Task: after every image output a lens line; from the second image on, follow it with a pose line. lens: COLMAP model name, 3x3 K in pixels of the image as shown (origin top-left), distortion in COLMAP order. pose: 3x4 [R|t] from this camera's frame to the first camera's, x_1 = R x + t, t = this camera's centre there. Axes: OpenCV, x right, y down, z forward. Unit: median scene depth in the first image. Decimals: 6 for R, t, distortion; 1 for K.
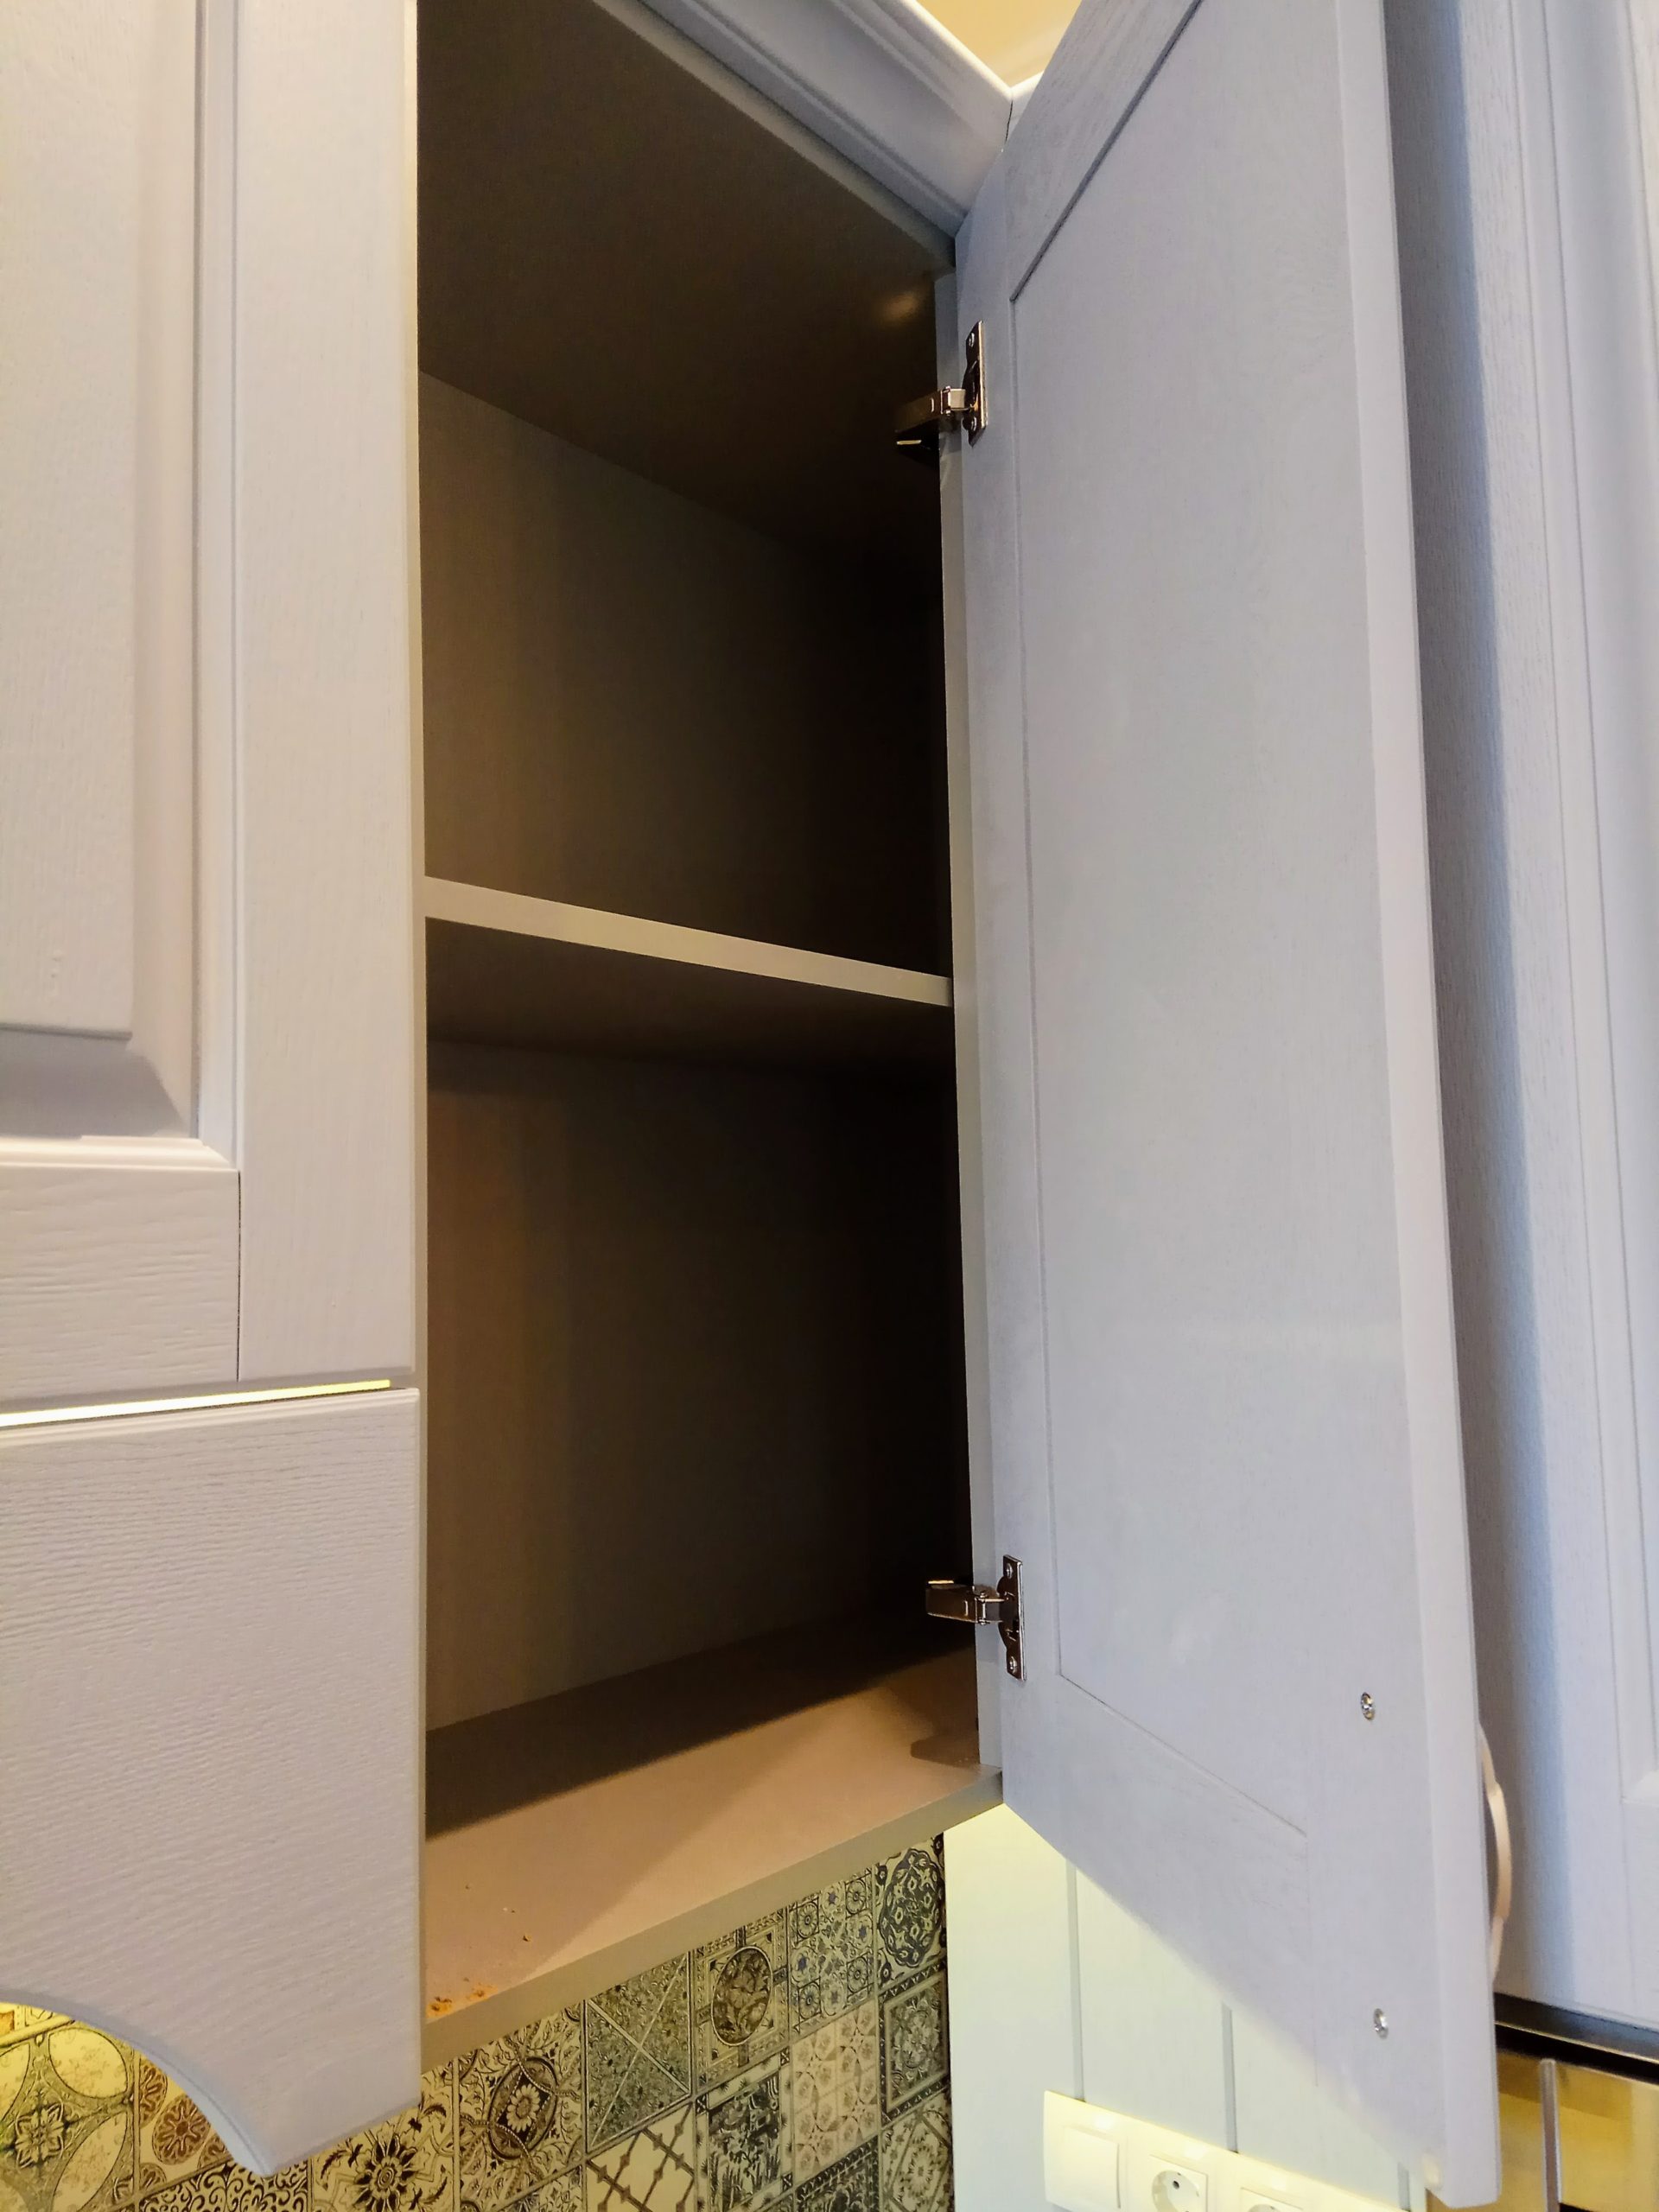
lens RADIAL K [[1780.6, 0, 829.5], [0, 1780.6, 1106.0], [0, 0, 1]] dist [-0.000530, -0.007017]
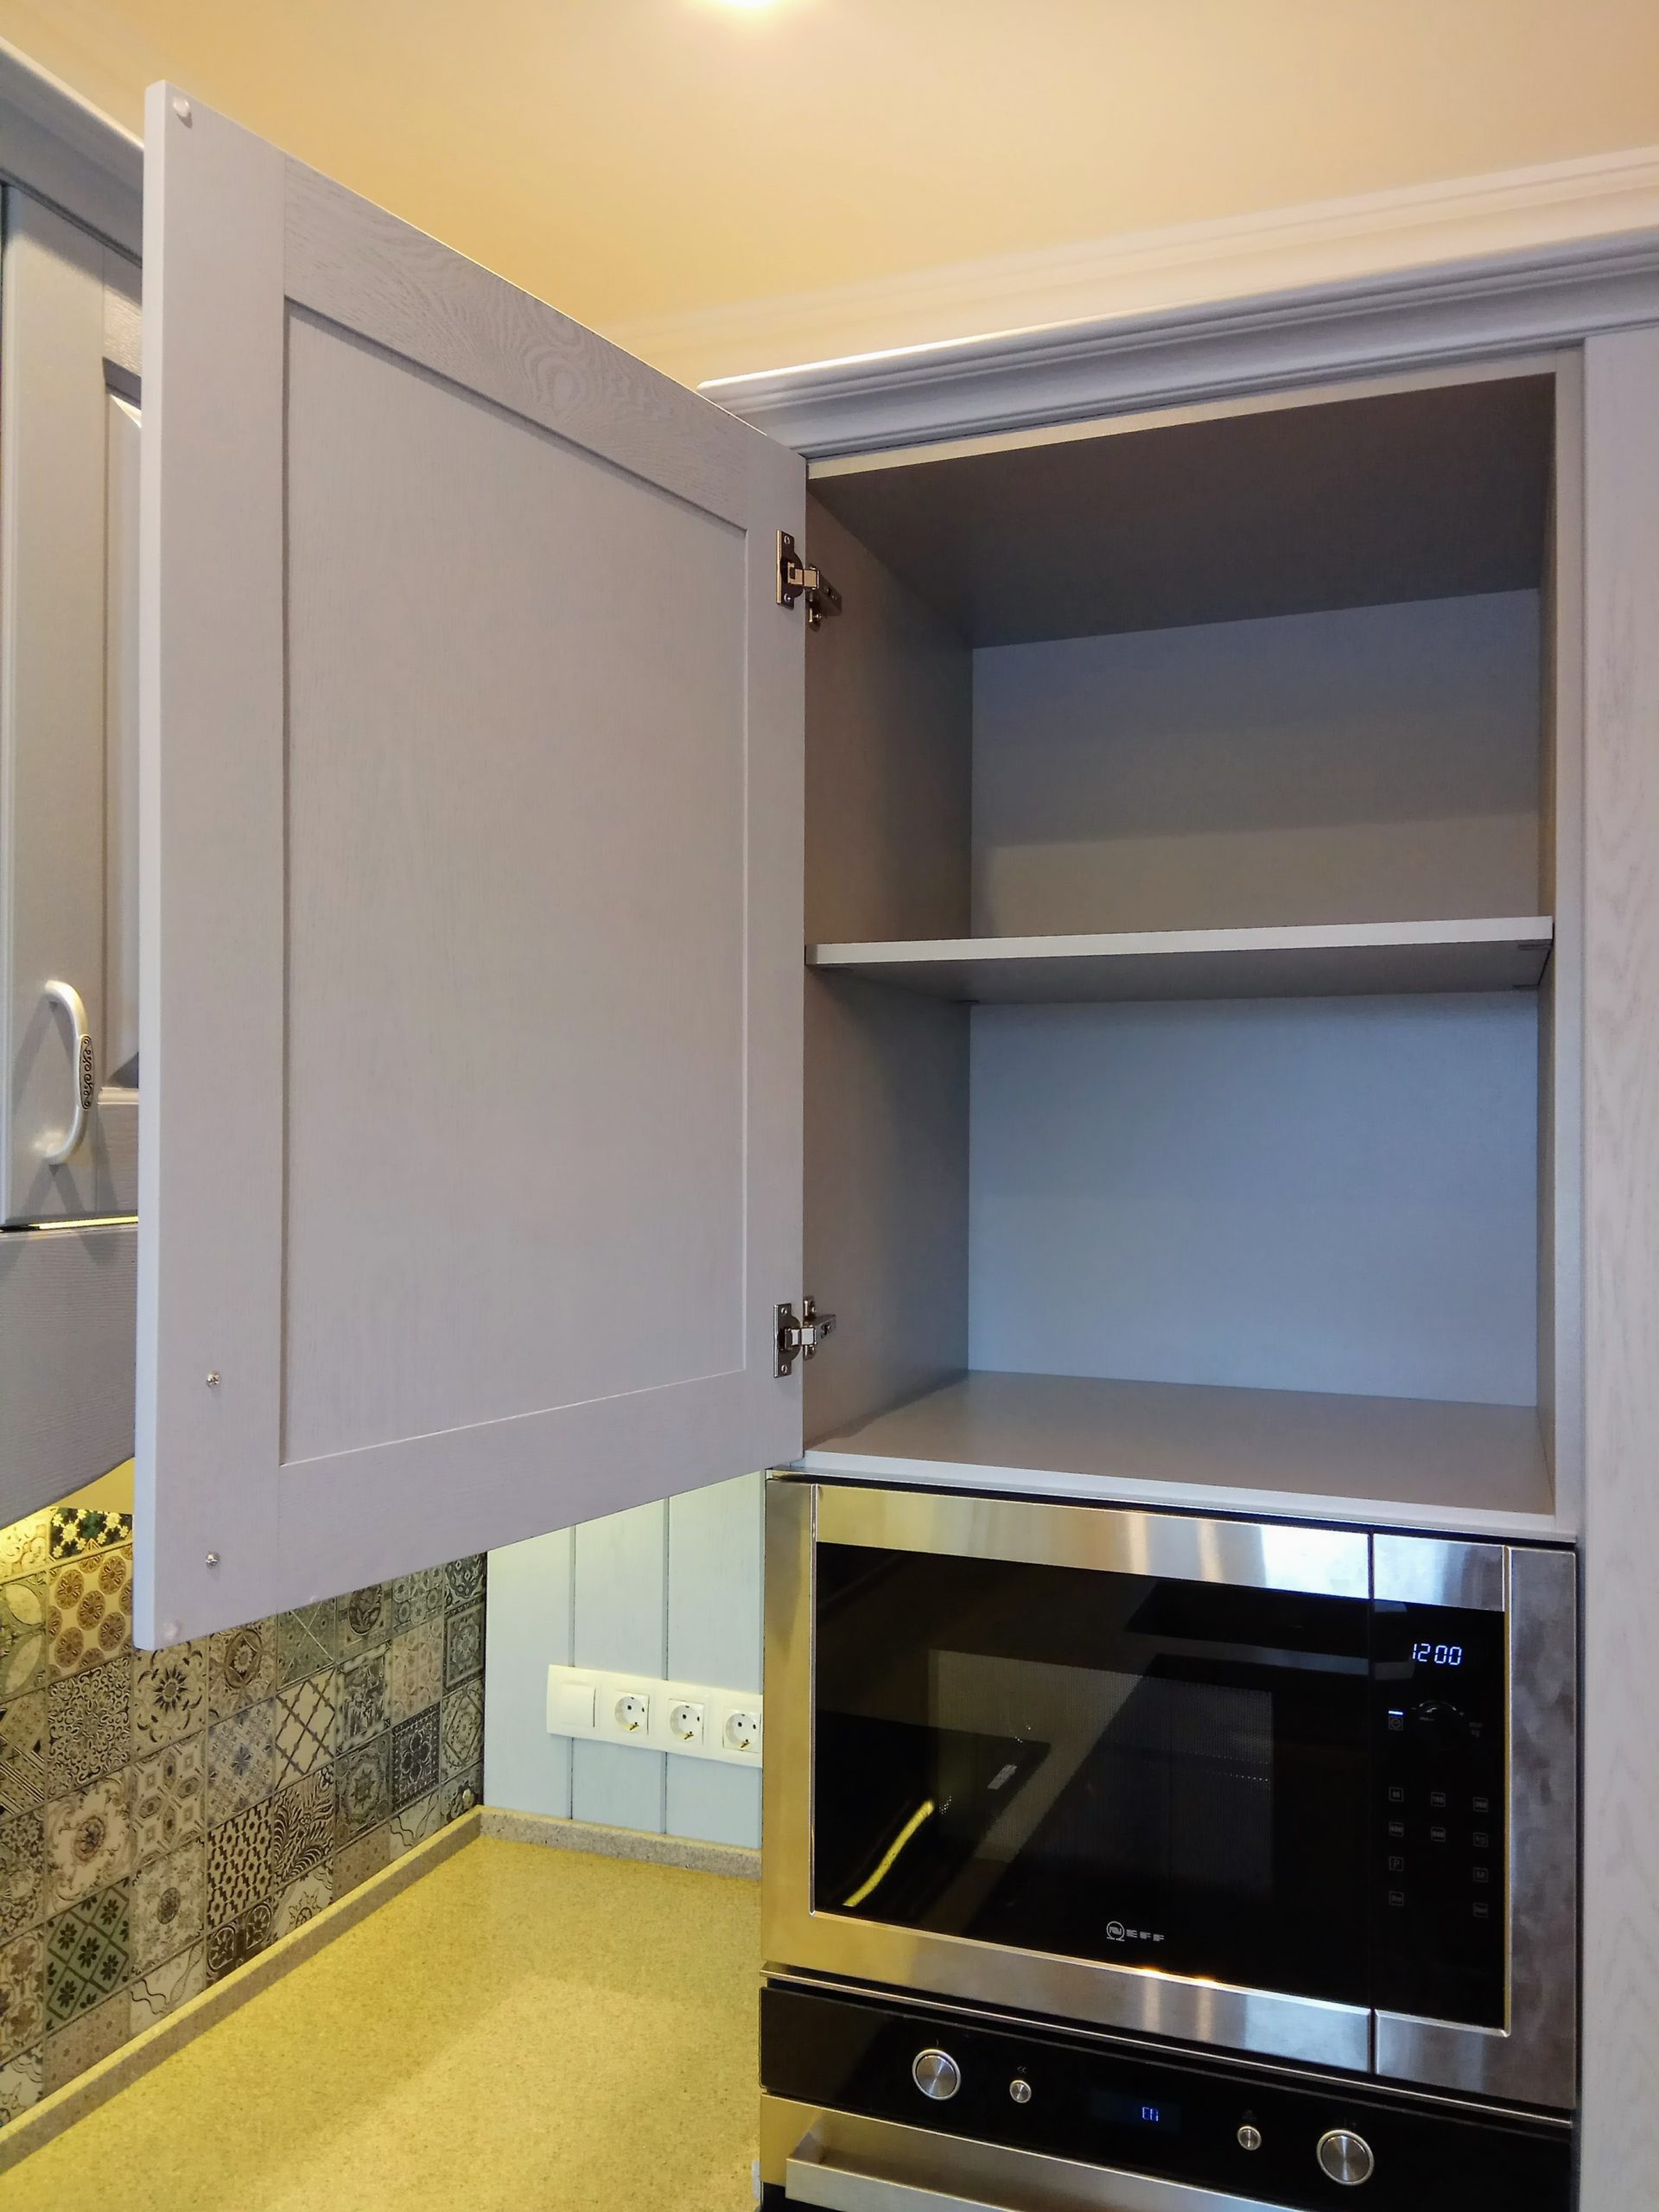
lens RADIAL K [[1780.6, 0, 829.5], [0, 1780.6, 1106.0], [0, 0, 1]] dist [-0.000530, -0.007017]
pose [[0.950637, 0.033731, 0.308466, -0.156921], [-0.058138, 0.995832, 0.070276, -0.072079], [-0.304810, -0.084740, 0.948636, -0.569514]]
